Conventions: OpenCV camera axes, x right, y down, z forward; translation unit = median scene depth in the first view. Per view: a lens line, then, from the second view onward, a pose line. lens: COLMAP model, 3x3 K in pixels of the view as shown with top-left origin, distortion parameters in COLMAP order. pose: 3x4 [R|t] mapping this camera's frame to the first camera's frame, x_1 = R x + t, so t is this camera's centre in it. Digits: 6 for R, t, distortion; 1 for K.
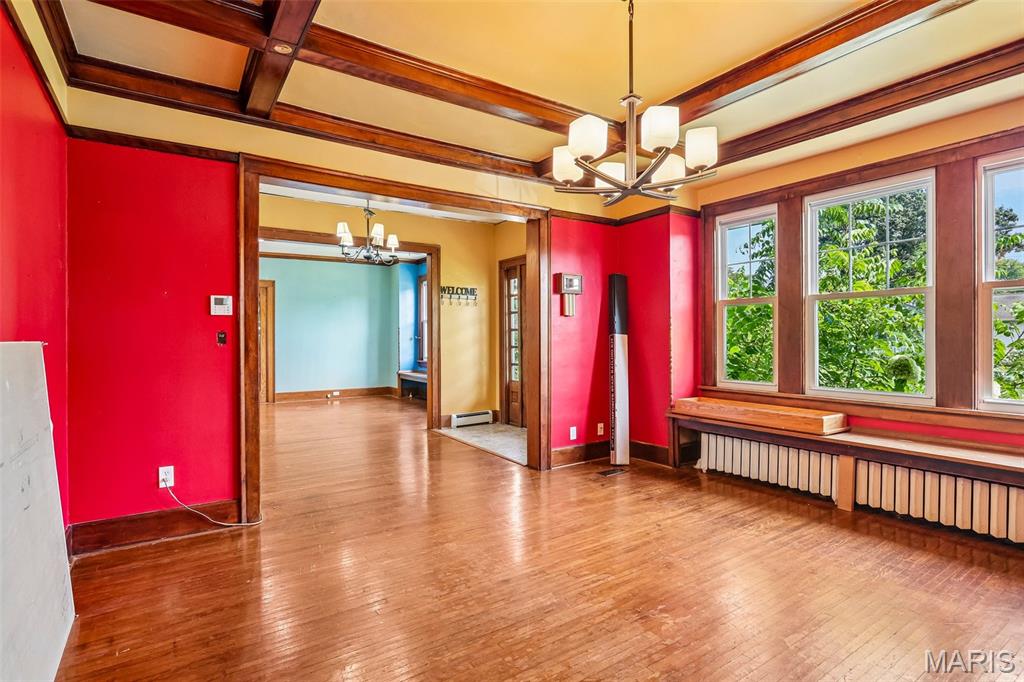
lens RADIAL K [[498.7, 0, 504.6], [0, 498.7, 345.4], [0, 0, 1]] dist [-0.015444, 0.004354]
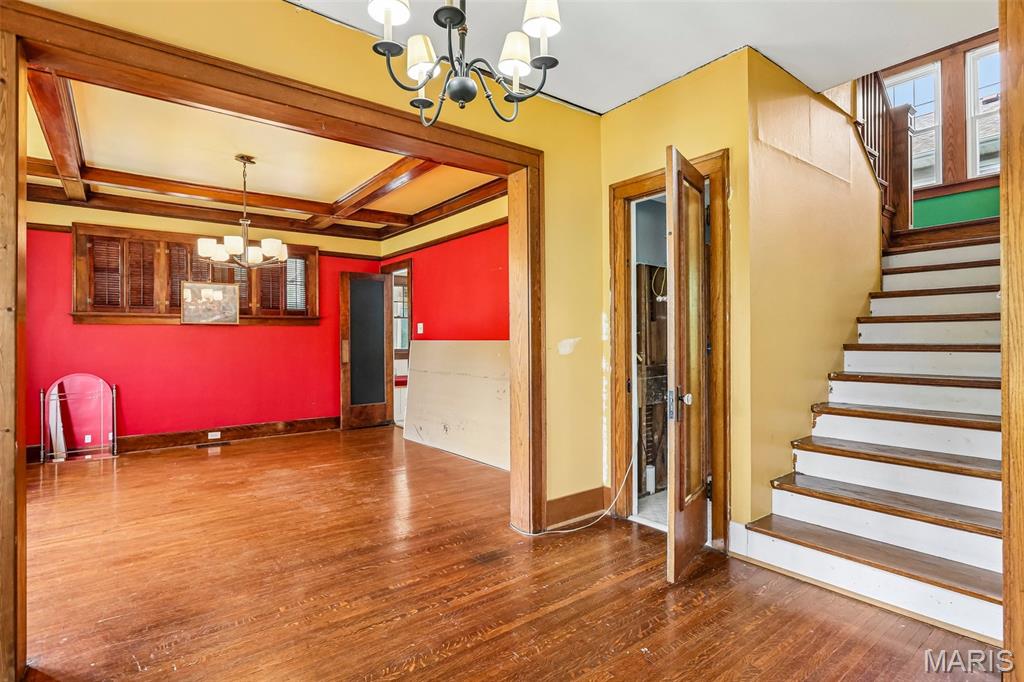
lens RADIAL K [[498.7, 0, 493.0], [0, 498.7, 342.5], [0, 0, 1]] dist [-0.015444, 0.004354]
pose [[-0.999230, 0.011163, -0.037606, -0.420837], [0.010226, 0.999635, 0.024994, -0.033837], [0.037872, 0.024590, -0.998980, 1.947125]]
